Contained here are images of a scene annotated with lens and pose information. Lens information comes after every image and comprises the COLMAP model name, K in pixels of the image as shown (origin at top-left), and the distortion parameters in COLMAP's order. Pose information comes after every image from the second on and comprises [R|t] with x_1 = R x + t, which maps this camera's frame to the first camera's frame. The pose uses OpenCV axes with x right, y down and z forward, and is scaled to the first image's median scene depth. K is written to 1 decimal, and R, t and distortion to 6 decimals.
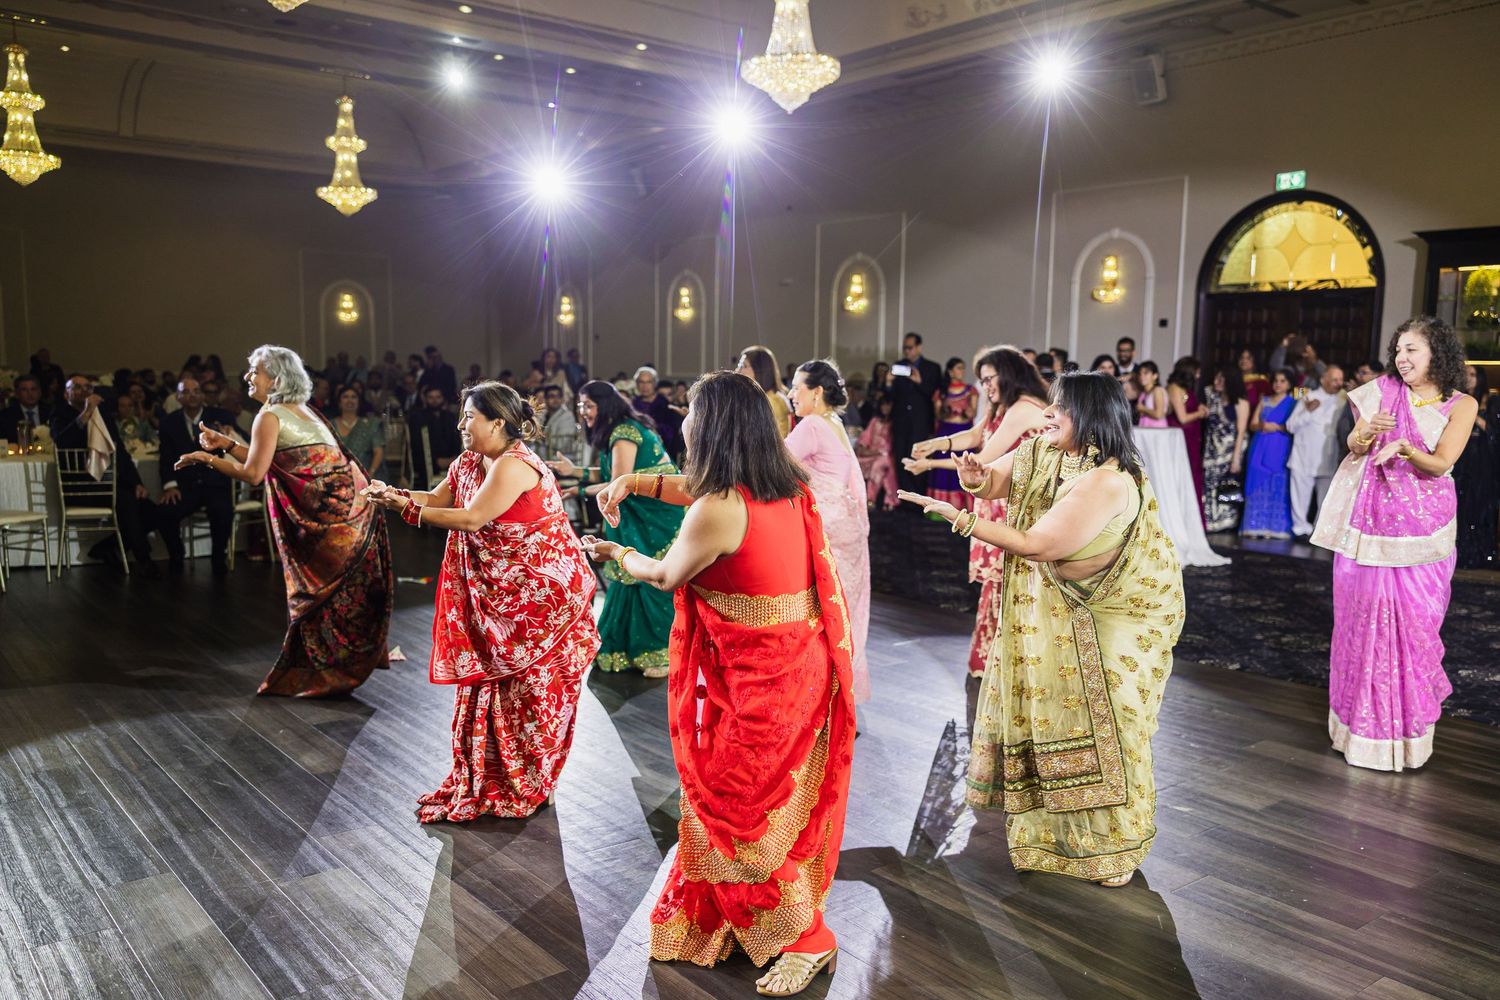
lens RADIAL K [[1205.9, 0, 758.5], [0, 1205.9, 512.3], [0, 0, 1]] dist [-0.003905, 0.000670]
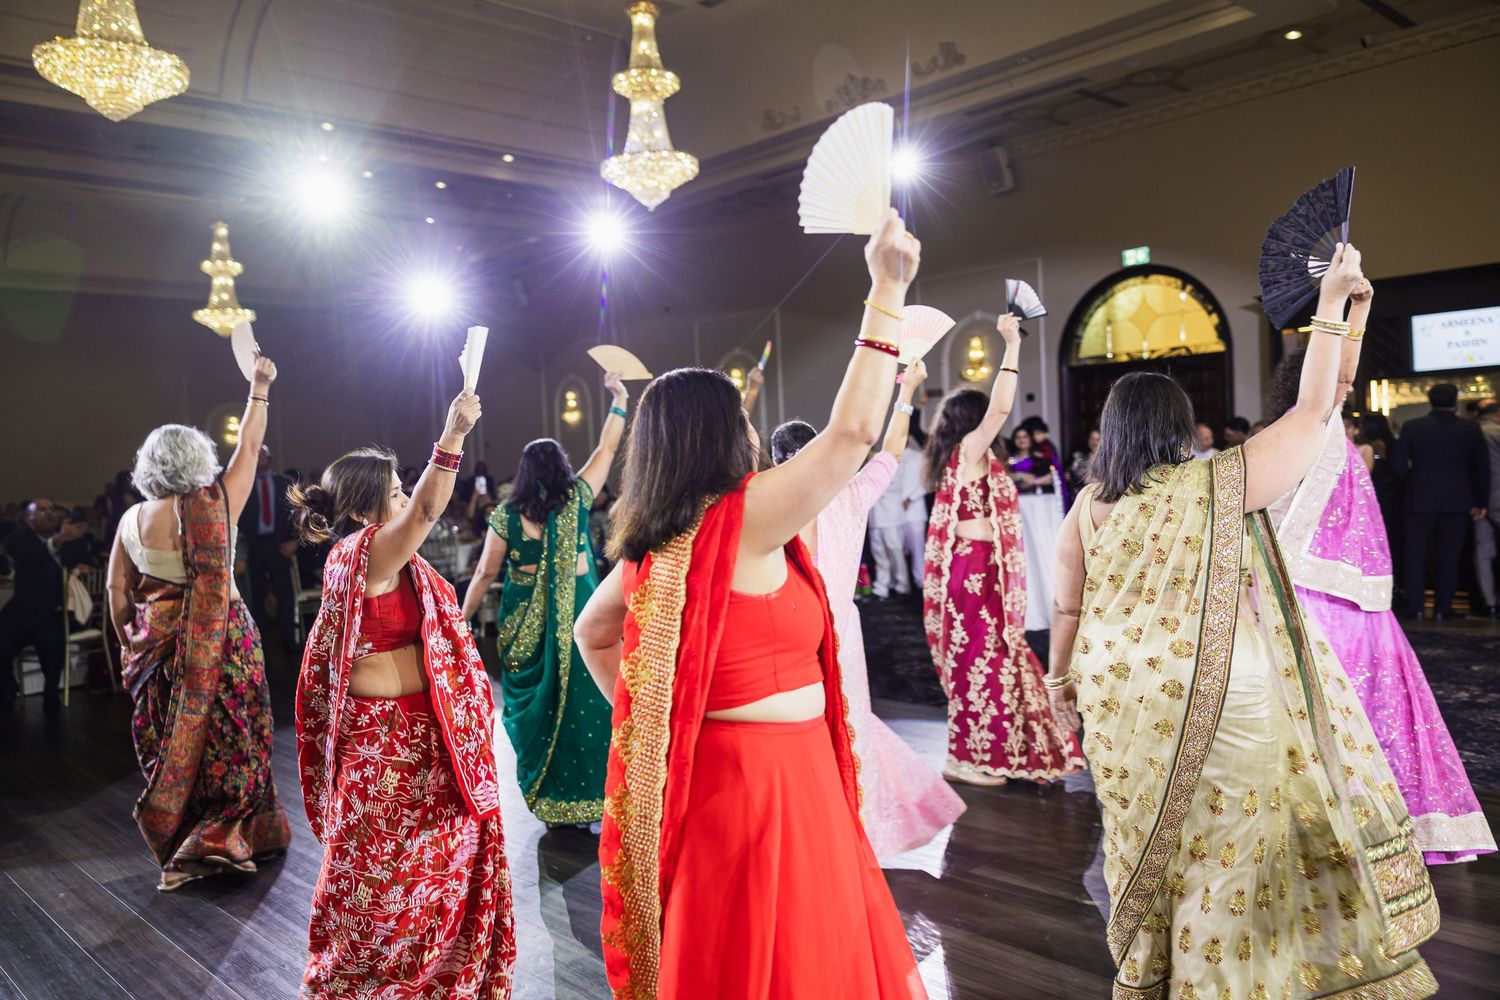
lens RADIAL K [[1156.3, 0, 752.2], [0, 1156.3, 490.4], [0, 0, 1]] dist [0.000006, -0.009500]
pose [[0.995085, -0.059324, 0.079284, 0.014766], [0.066886, 0.993093, -0.096397, 0.002507], [-0.073018, 0.101226, 0.992180, 0.039924]]
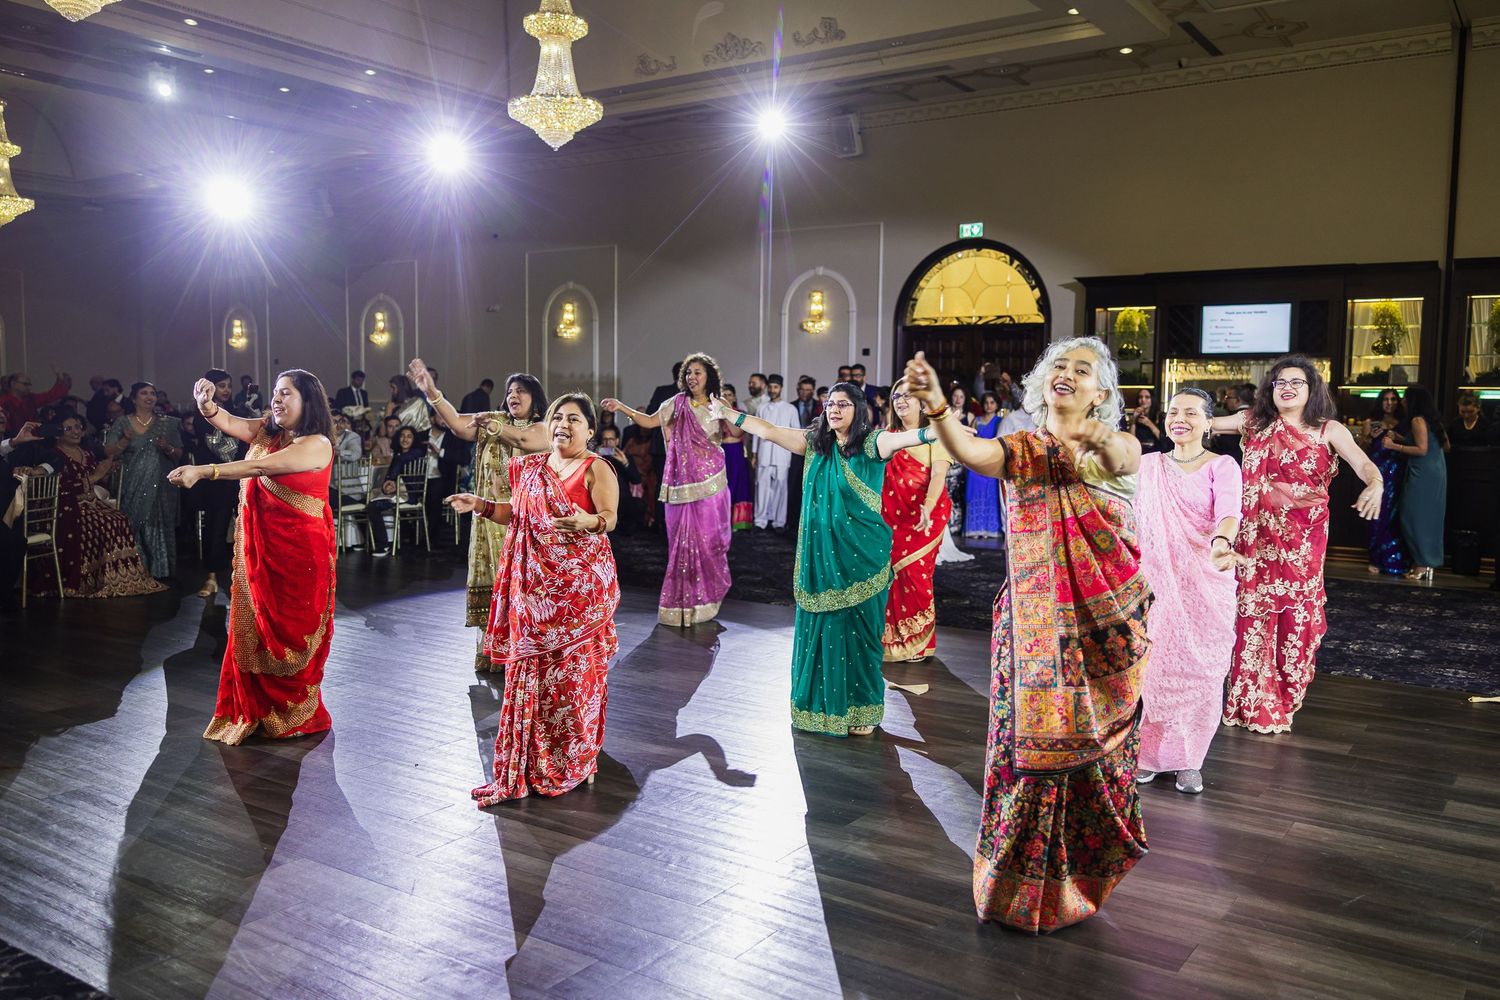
lens RADIAL K [[1205.9, 0, 763.9], [0, 1205.9, 489.5], [0, 0, 1]] dist [-0.003905, 0.000670]
pose [[0.954341, -0.025837, 0.297600, -0.093362], [0.037830, 0.998685, -0.034611, 0.005359], [-0.296314, 0.044289, 0.954063, -0.032460]]
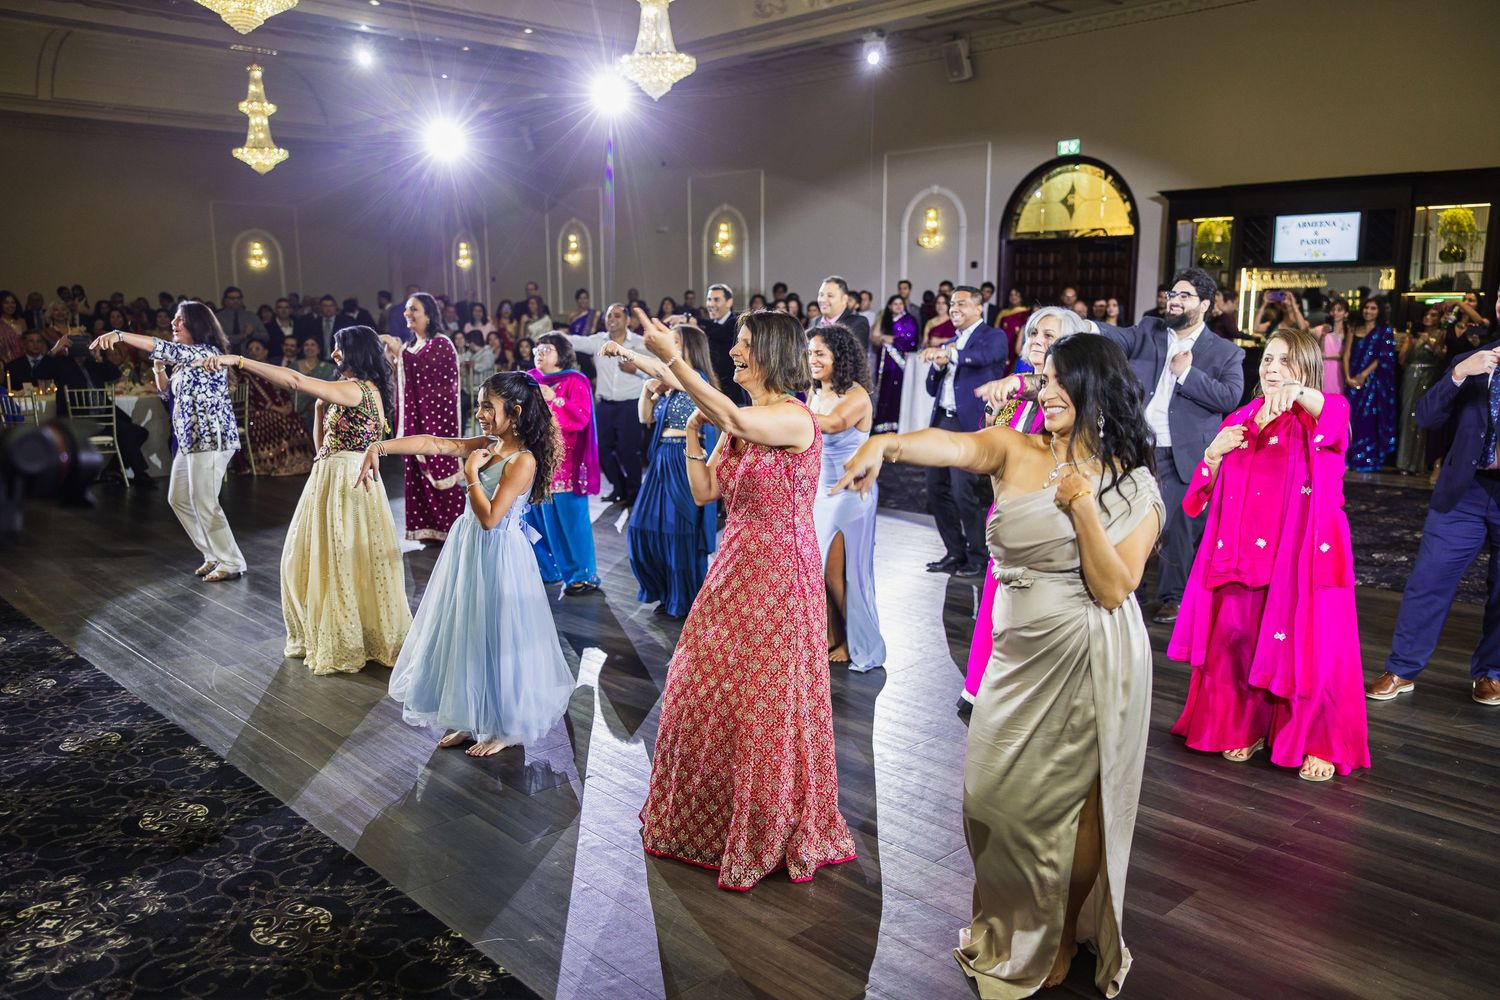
lens RADIAL K [[1156.3, 0, 757.0], [0, 1156.3, 500.8], [0, 0, 1]] dist [0.000006, -0.009500]
pose [[0.995406, -0.032945, 0.089902, 0.007244], [0.028073, 0.998096, 0.054923, 0.010096], [-0.091540, -0.052147, 0.994435, -0.151990]]
